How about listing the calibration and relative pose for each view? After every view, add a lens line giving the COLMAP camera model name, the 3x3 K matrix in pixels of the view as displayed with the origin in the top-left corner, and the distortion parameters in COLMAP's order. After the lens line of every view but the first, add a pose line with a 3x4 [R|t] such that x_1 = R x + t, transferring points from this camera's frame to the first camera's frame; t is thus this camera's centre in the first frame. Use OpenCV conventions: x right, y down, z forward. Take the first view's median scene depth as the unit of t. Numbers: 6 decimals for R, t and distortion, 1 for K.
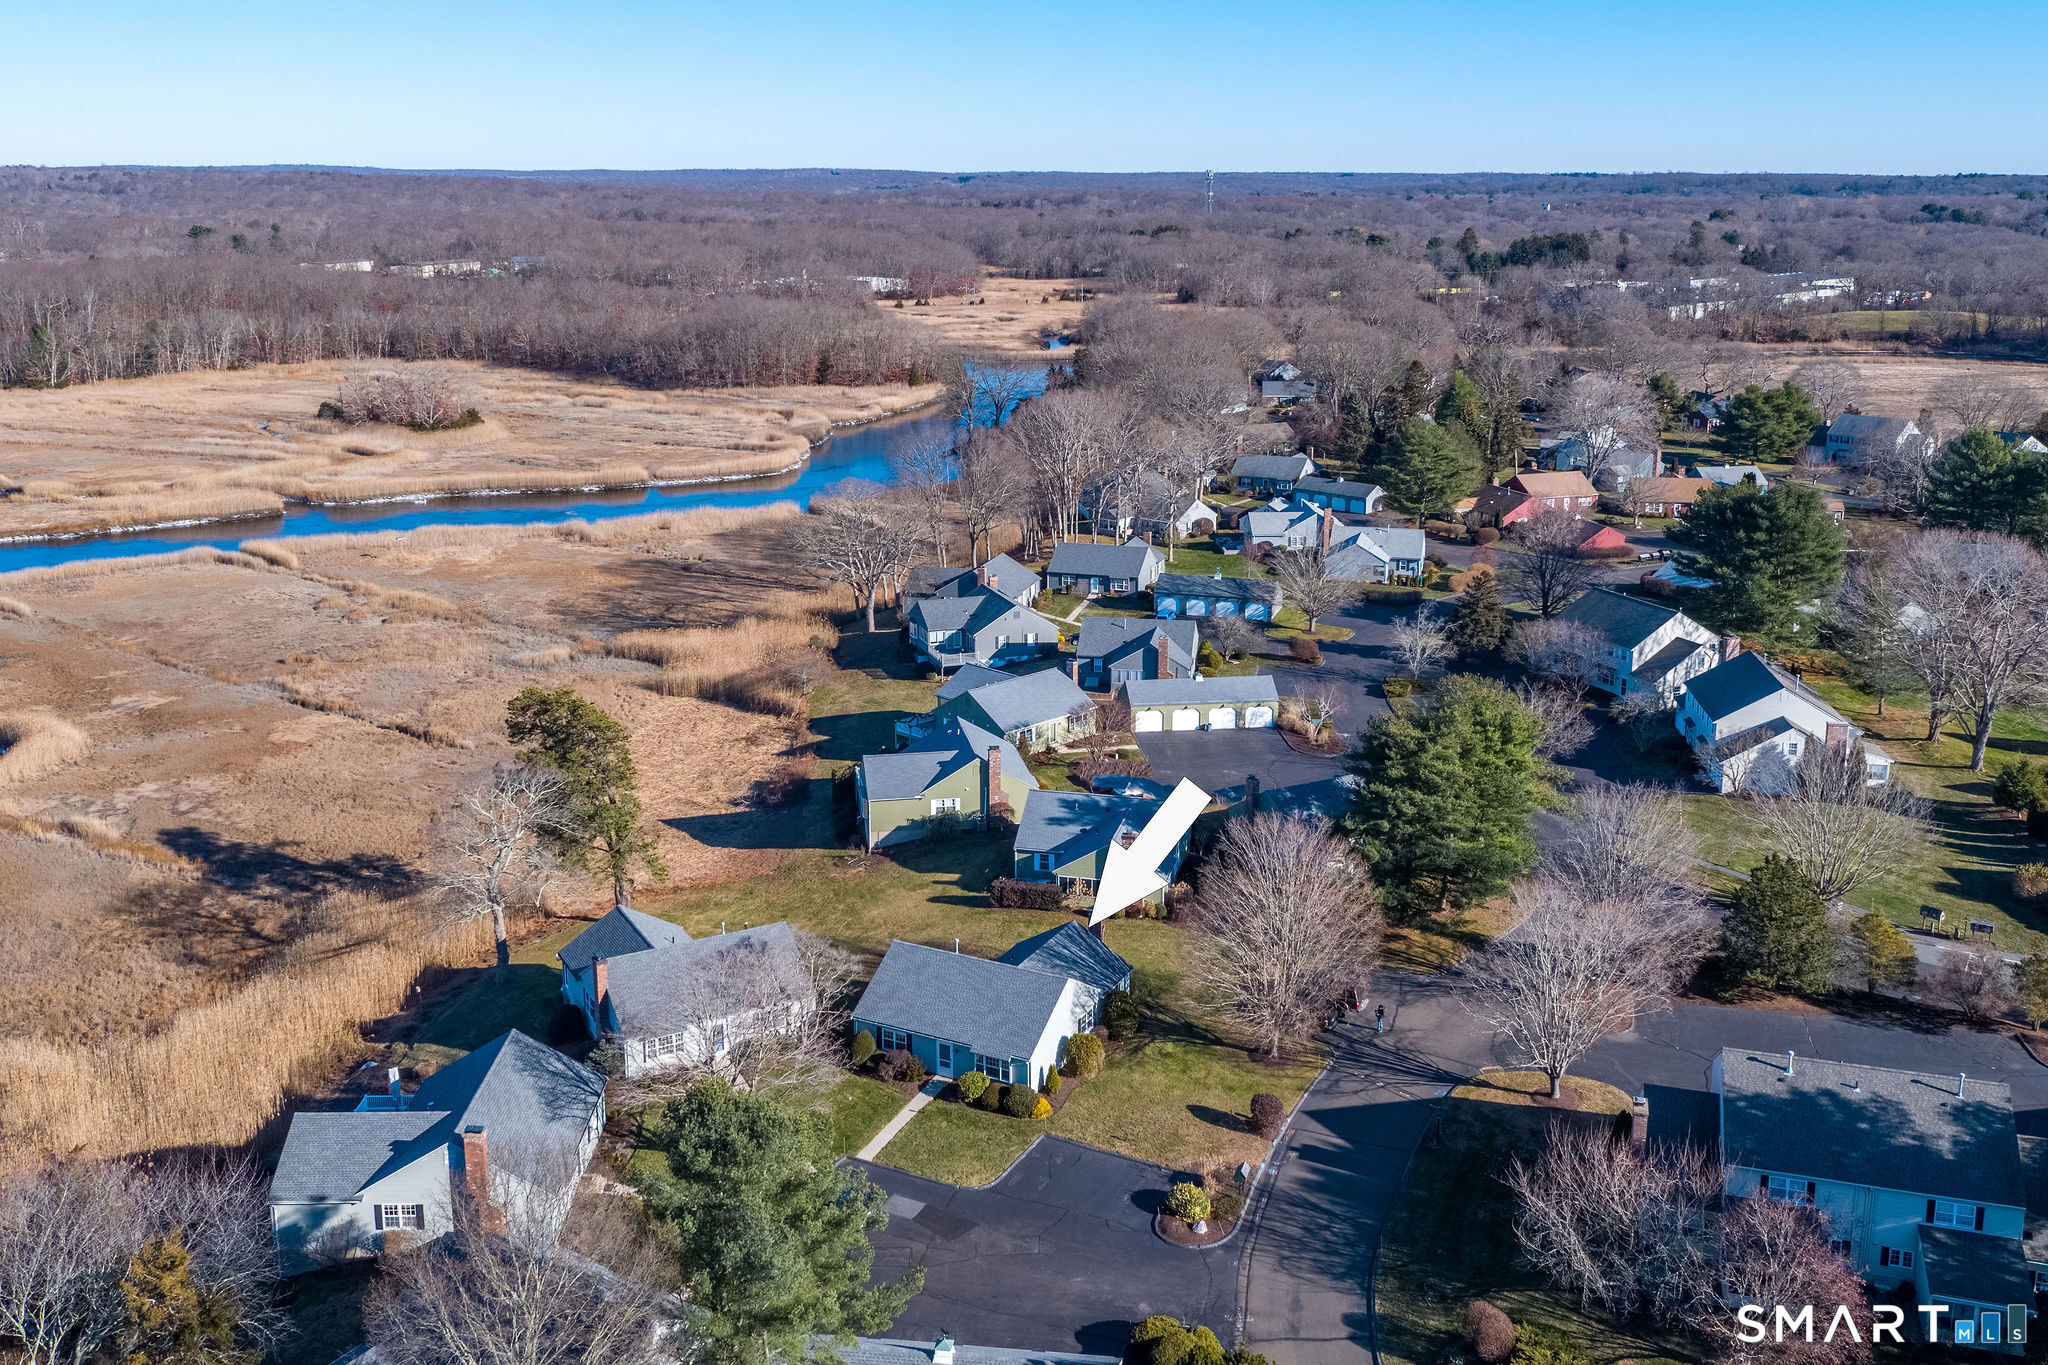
lens RADIAL K [[1752.8, 0, 1023.3], [0, 1752.8, 679.1], [0, 0, 1]] dist [0.003266, -0.005038]
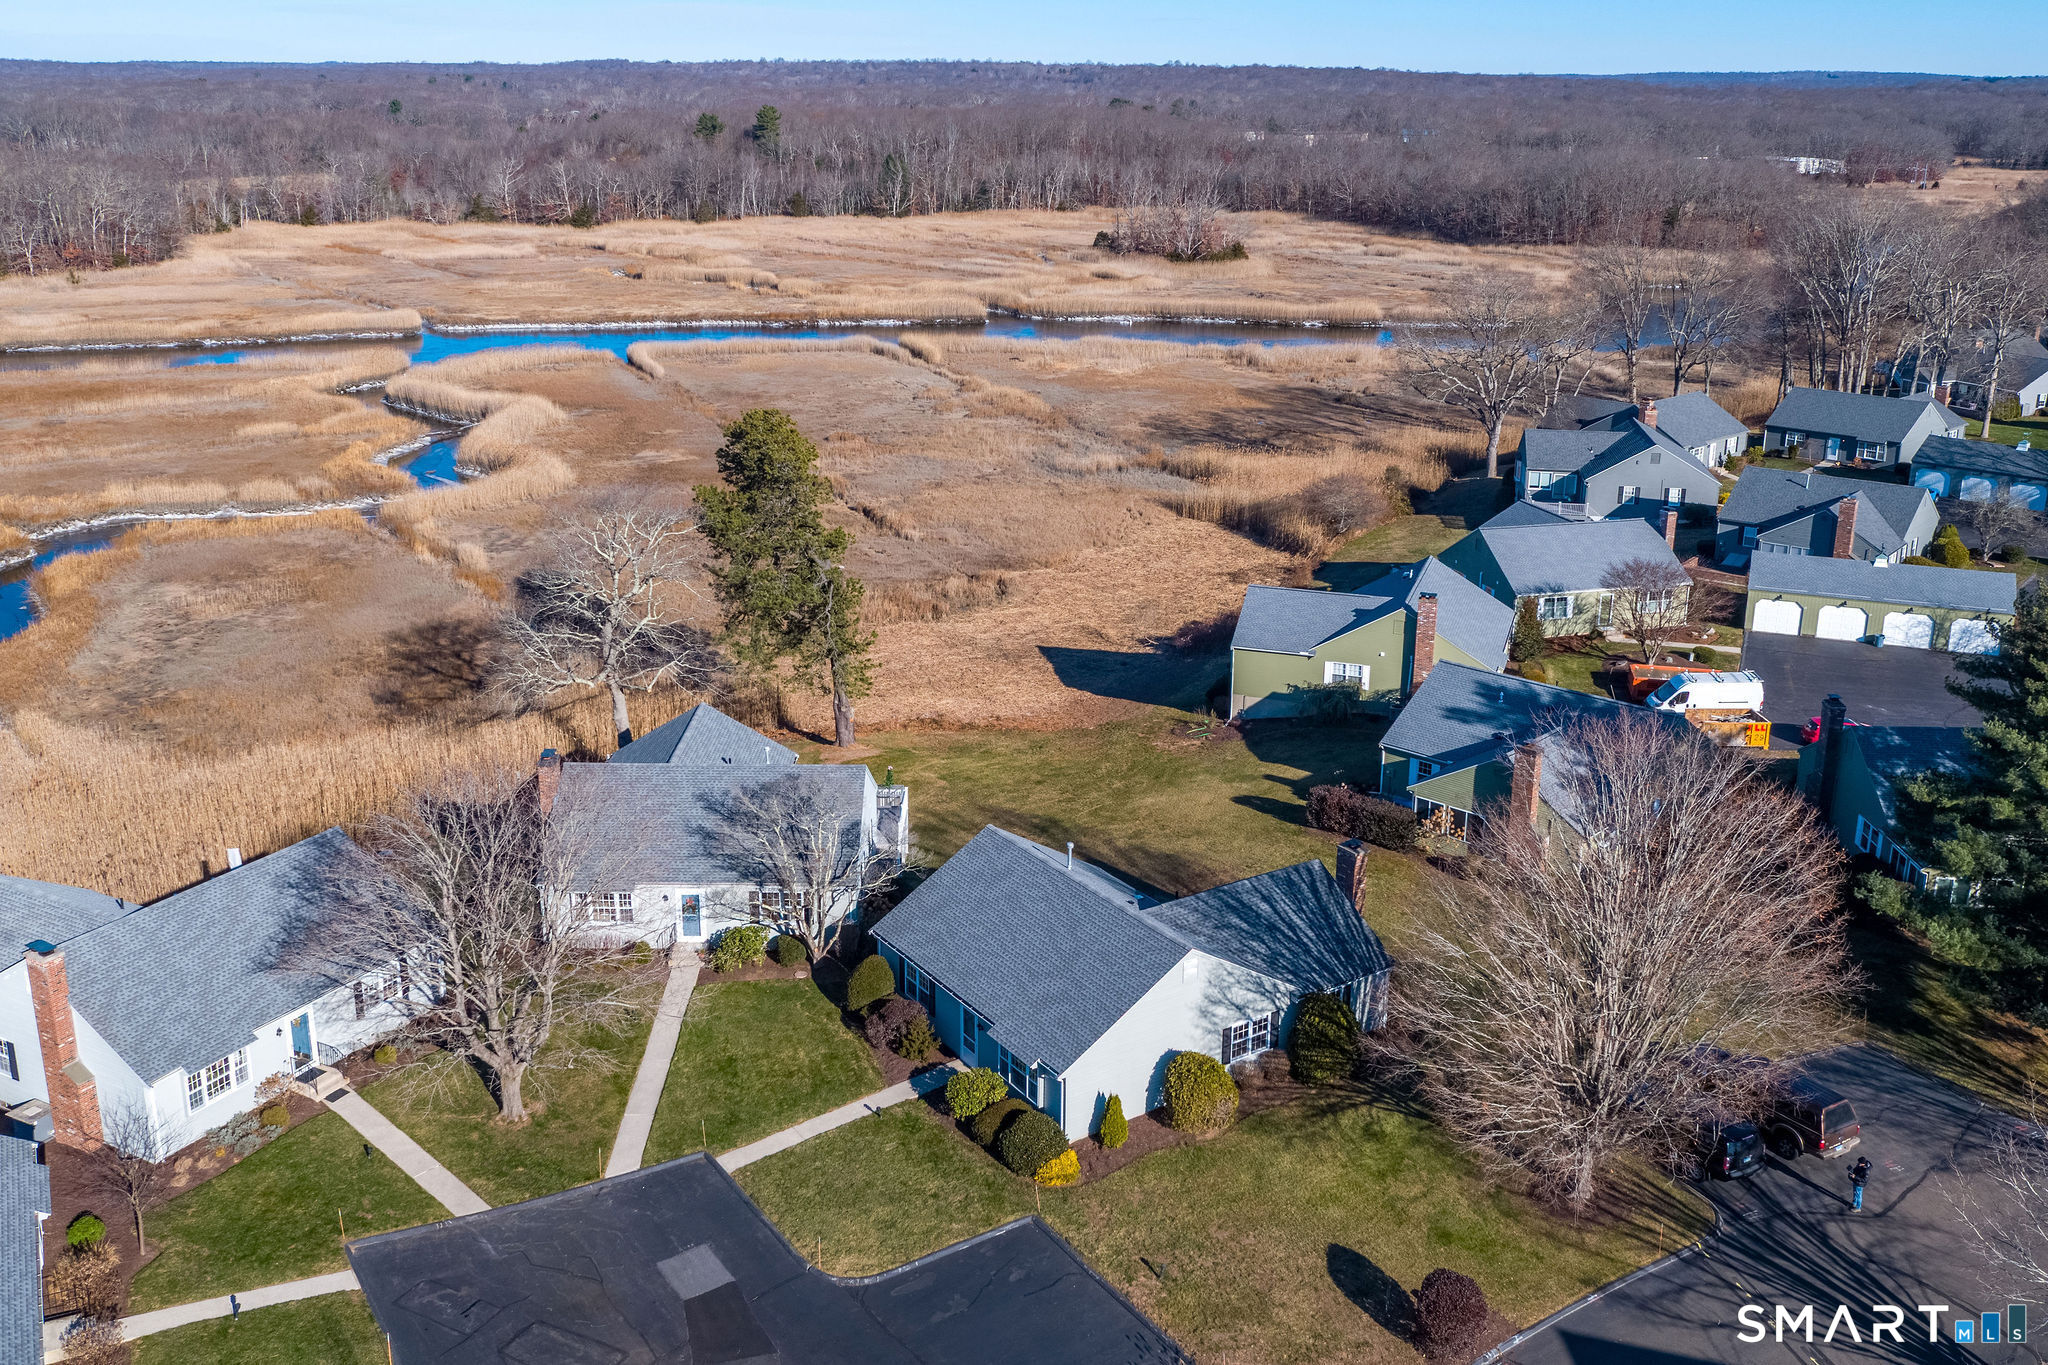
lens RADIAL K [[1752.8, 0, 1023.4], [0, 1752.8, 689.8], [0, 0, 1]] dist [0.003266, -0.005038]
pose [[0.869988, 0.159946, -0.466410, 0.101807], [-0.134583, 0.987036, 0.087449, 0.023598], [0.474350, -0.013309, 0.880236, 0.230532]]
